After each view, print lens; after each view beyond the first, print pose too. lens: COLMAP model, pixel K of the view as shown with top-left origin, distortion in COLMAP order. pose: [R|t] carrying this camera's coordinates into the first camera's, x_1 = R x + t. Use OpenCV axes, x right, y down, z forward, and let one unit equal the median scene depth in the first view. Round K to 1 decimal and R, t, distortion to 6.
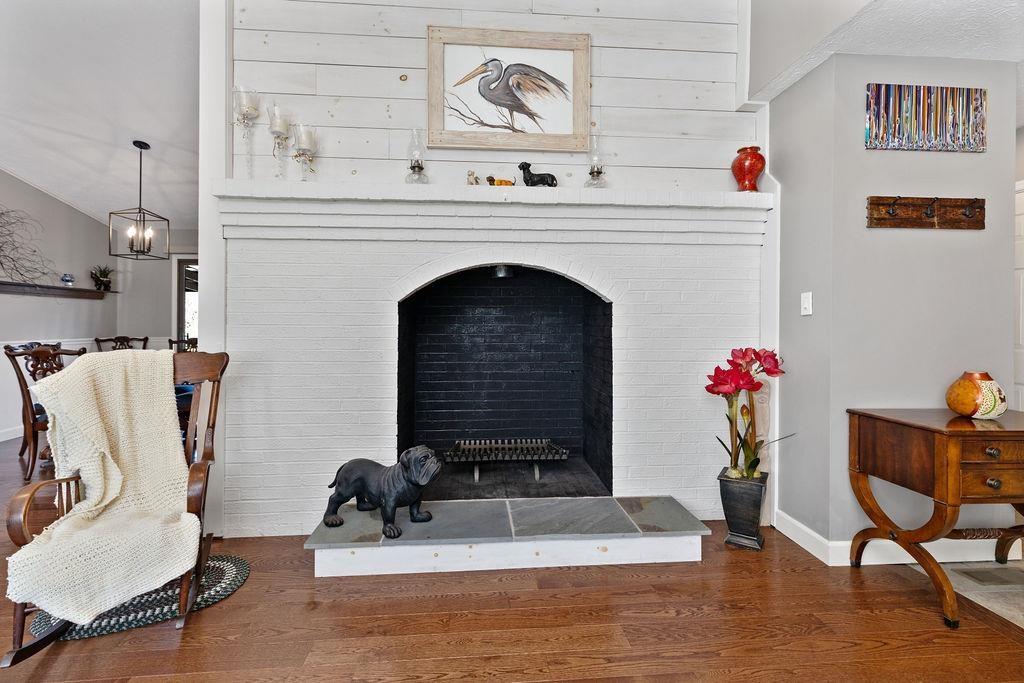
lens RADIAL K [[460.4, 0, 513.9], [0, 460.4, 324.7], [0, 0, 1]] dist [0.002991, -0.000044]
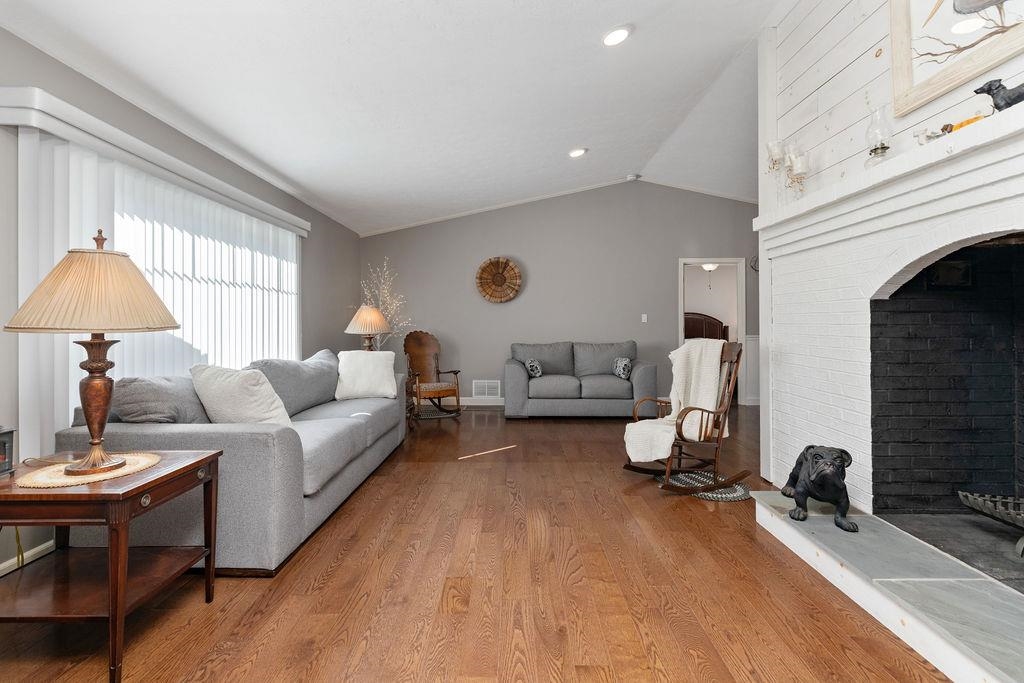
lens RADIAL K [[469.1, 0, 512.5], [0, 469.1, 317.0], [0, 0, 1]] dist [0.001947, 0.000444]
pose [[-0.084826, -0.014532, -0.996290, 0.737506], [0.001090, 0.999892, -0.014678, 0.000997], [0.996395, -0.002331, -0.084801, 0.350108]]
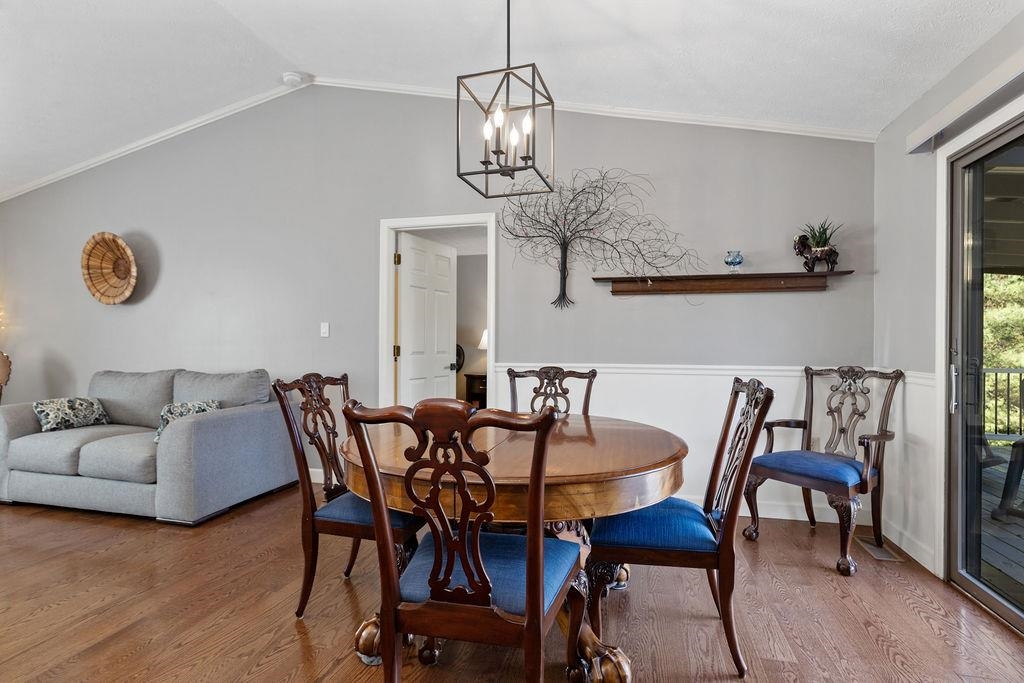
lens RADIAL K [[503.3, 0, 512.0], [0, 503.3, 341.5], [0, 0, 1]] dist [-0.001963, 0.000039]
pose [[-0.323148, 0.002177, -0.946346, -0.585225], [-0.003268, 0.999989, 0.003416, 0.000381], [0.946343, 0.004197, -0.323137, 1.887407]]
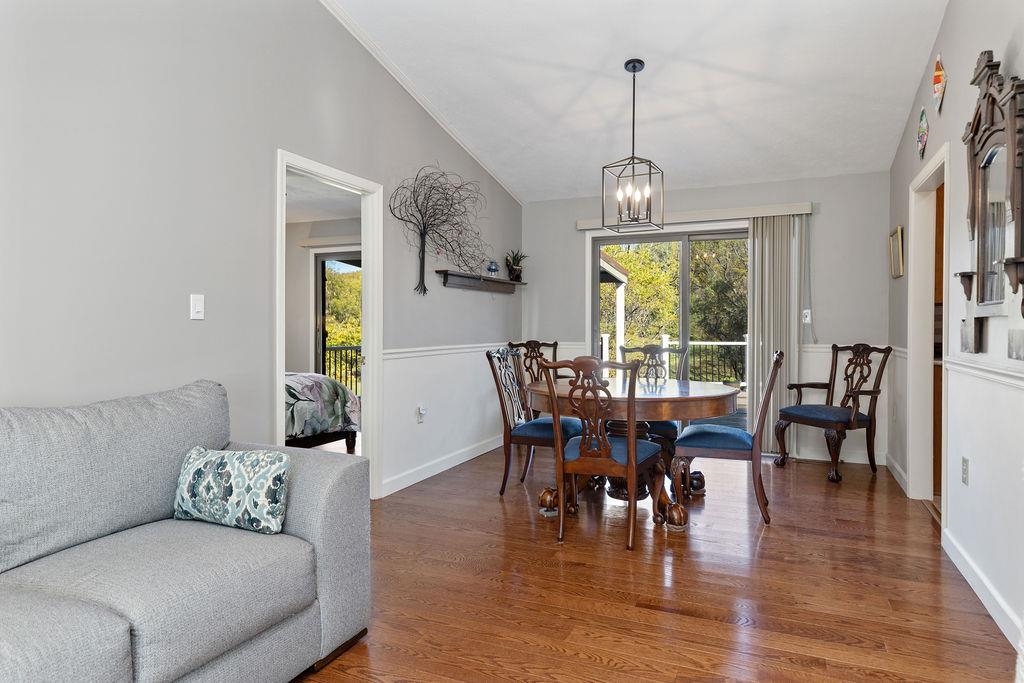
lens RADIAL K [[622.9, 0, 515.5], [0, 622.9, 330.4], [0, 0, 1]] dist [0.038712, -0.000441]
pose [[0.884162, 0.007126, -0.467126, -0.853629], [-0.004045, 0.999963, 0.007599, 0.001479], [0.467163, -0.004829, 0.884158, 0.136054]]
